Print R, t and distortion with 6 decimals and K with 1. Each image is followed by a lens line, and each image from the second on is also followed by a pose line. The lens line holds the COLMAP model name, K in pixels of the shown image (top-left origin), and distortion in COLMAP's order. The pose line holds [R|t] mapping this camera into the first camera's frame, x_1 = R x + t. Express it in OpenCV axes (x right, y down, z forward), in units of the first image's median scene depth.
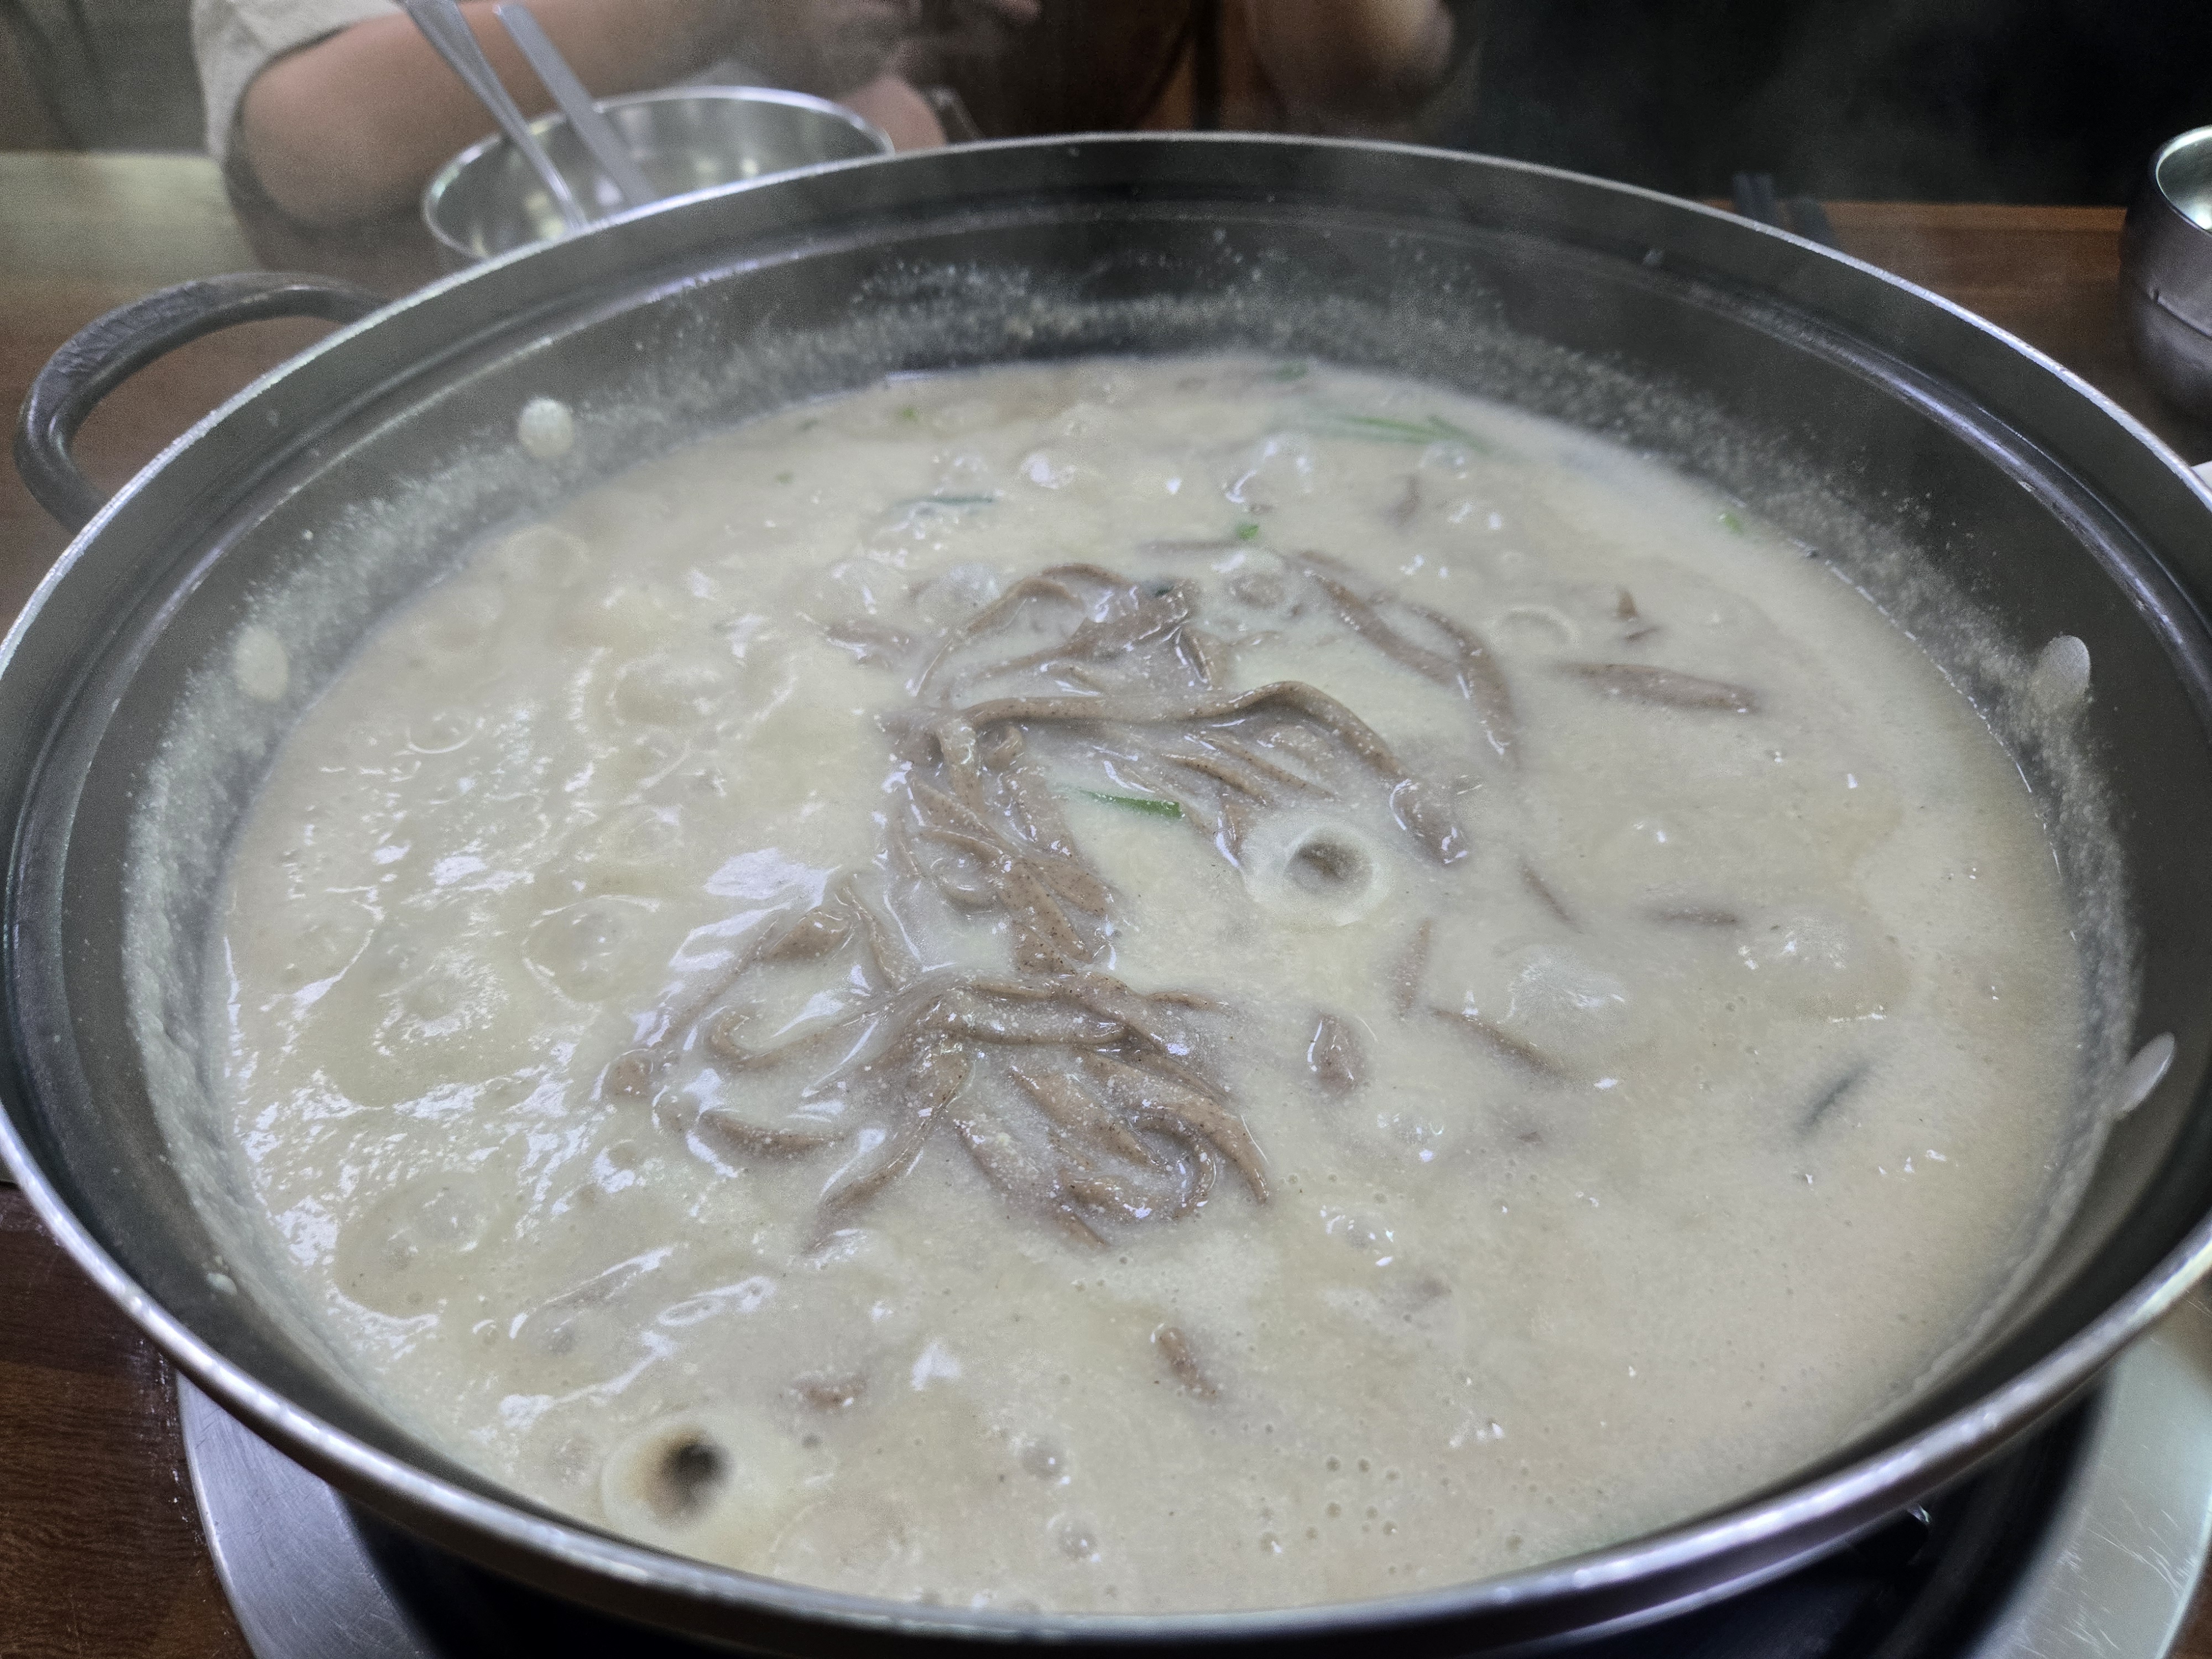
lens RADIAL K [[1503.3, 0, 1106.0], [0, 1503.3, 829.5], [0, 0, 1]] dist [-0.039154, -0.001105]
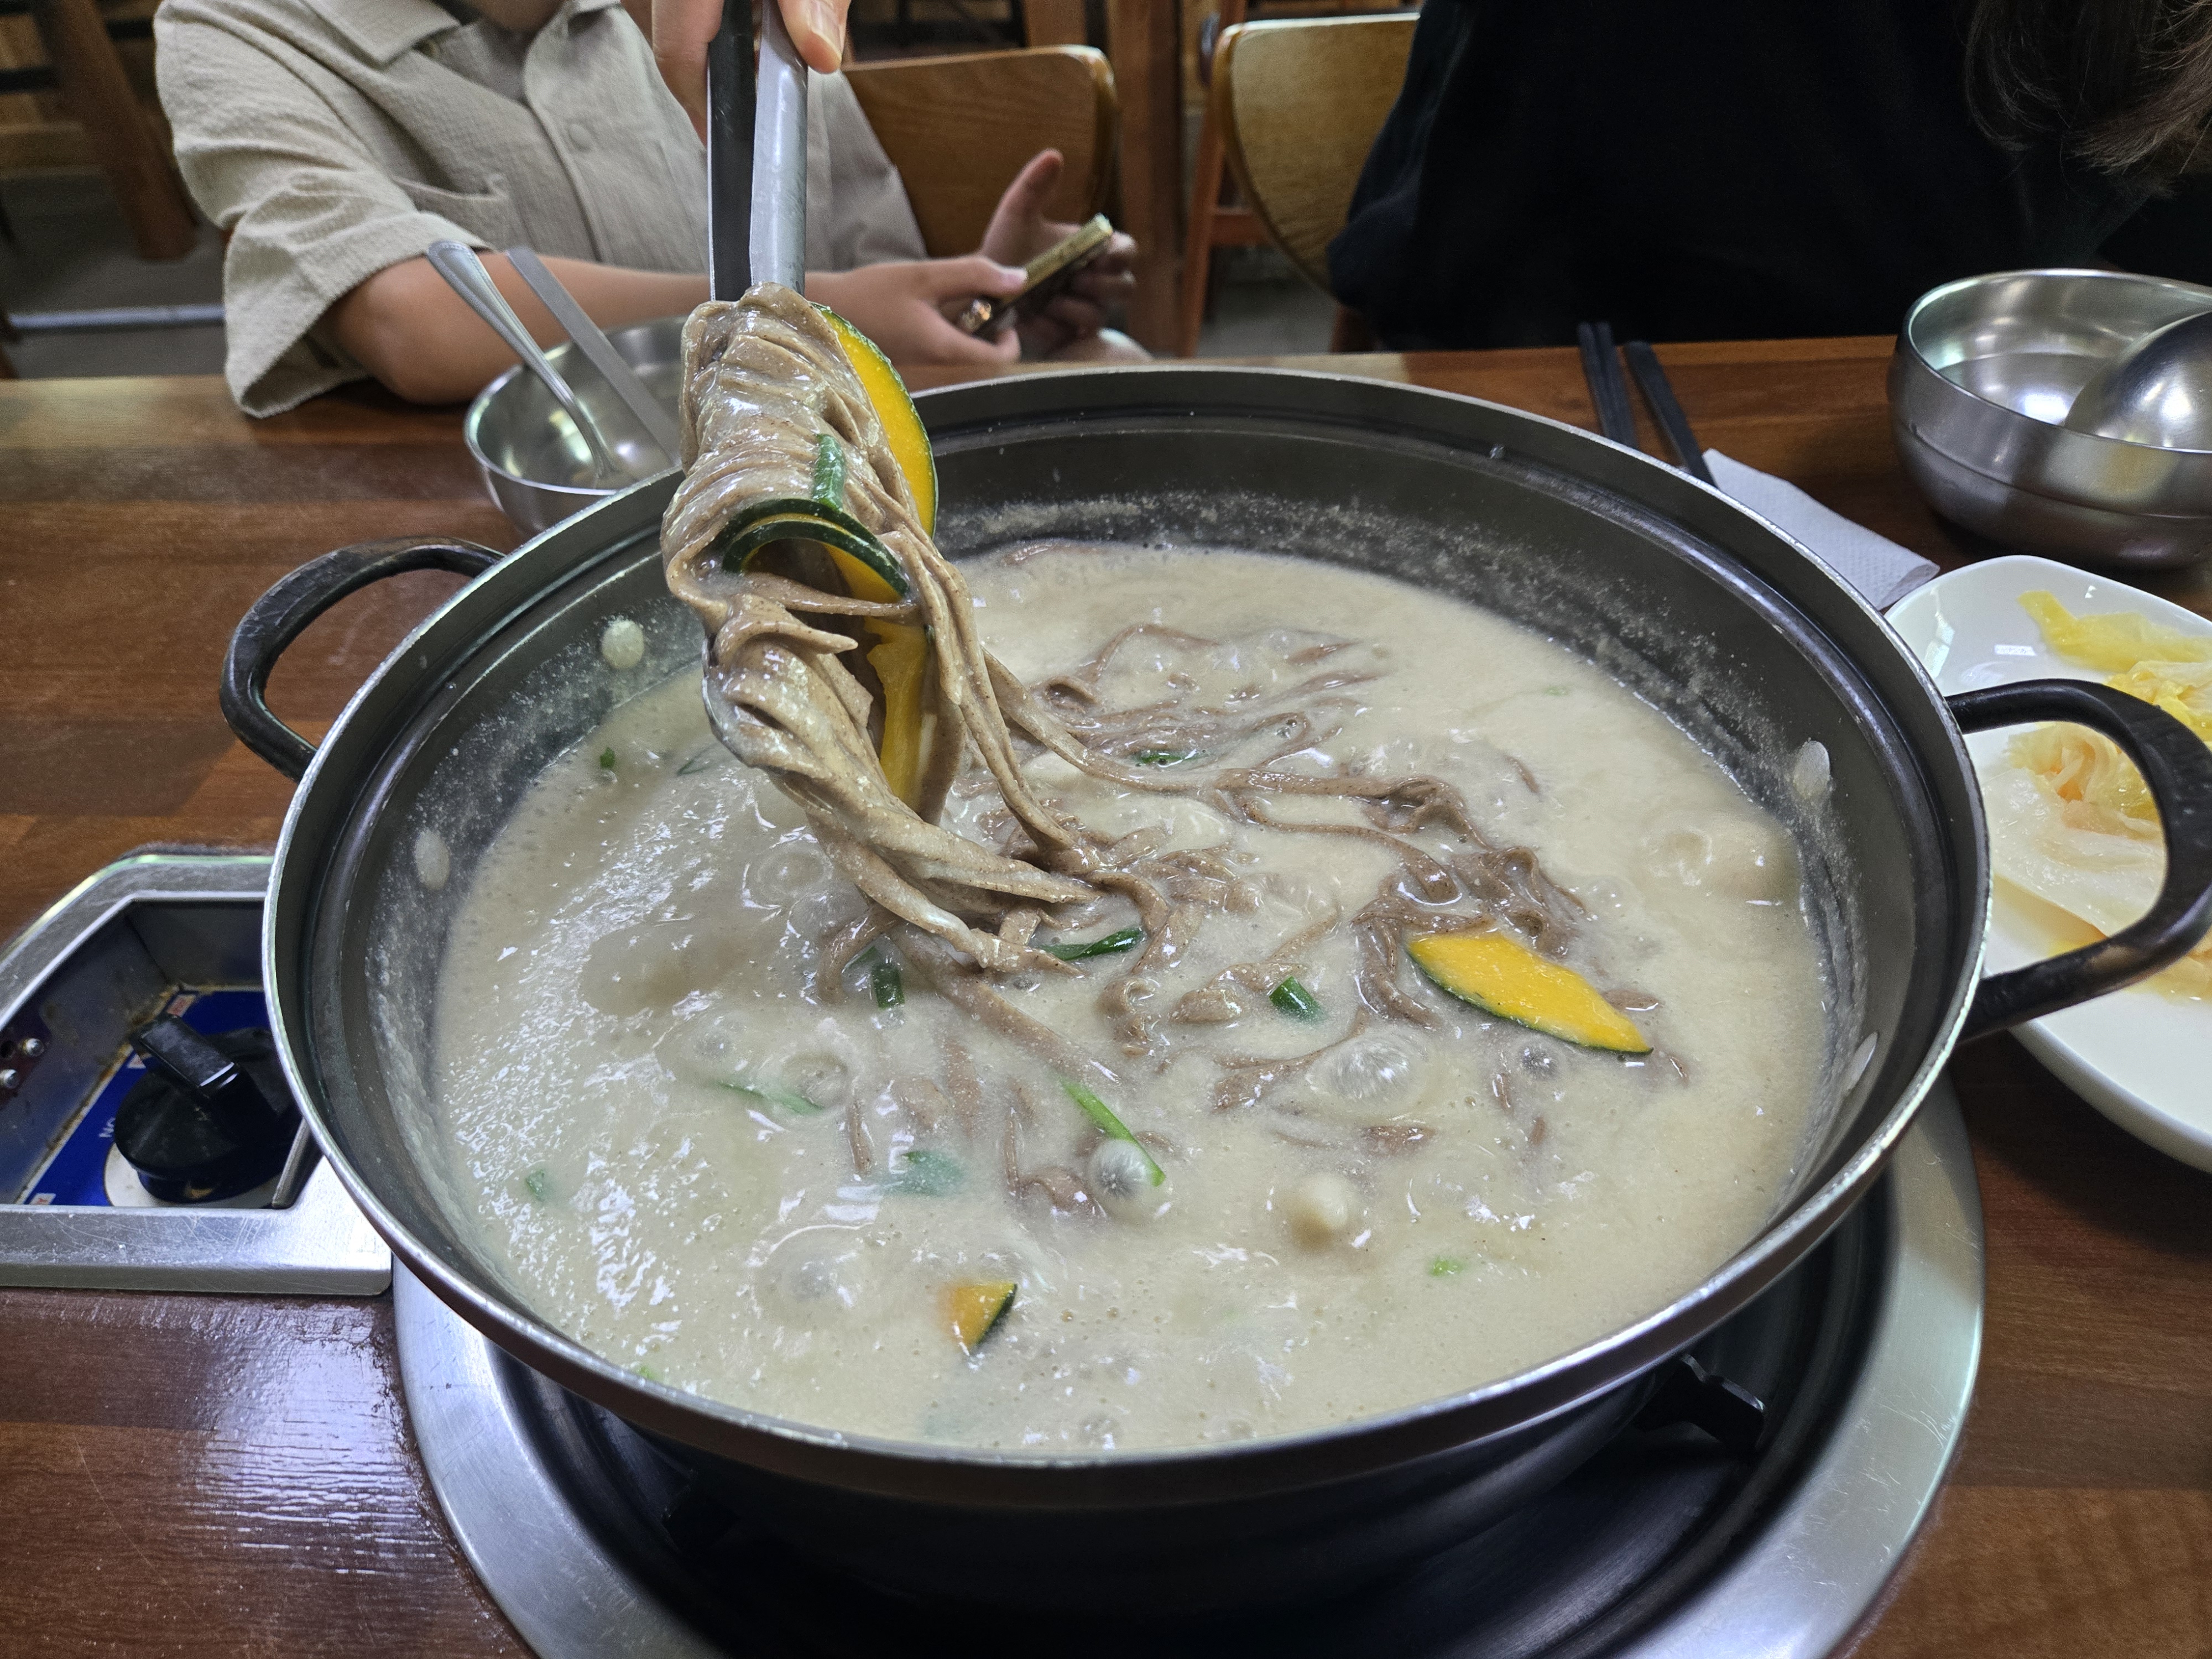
lens RADIAL K [[1557.5, 0, 1106.0], [0, 1557.5, 829.5], [0, 0, 1]] dist [-0.003220, -0.001320]
pose [[0.996372, -0.075328, 0.039614, -0.046785], [0.076896, 0.996249, -0.039692, -0.039020], [-0.036475, 0.042594, 0.998426, -0.339151]]
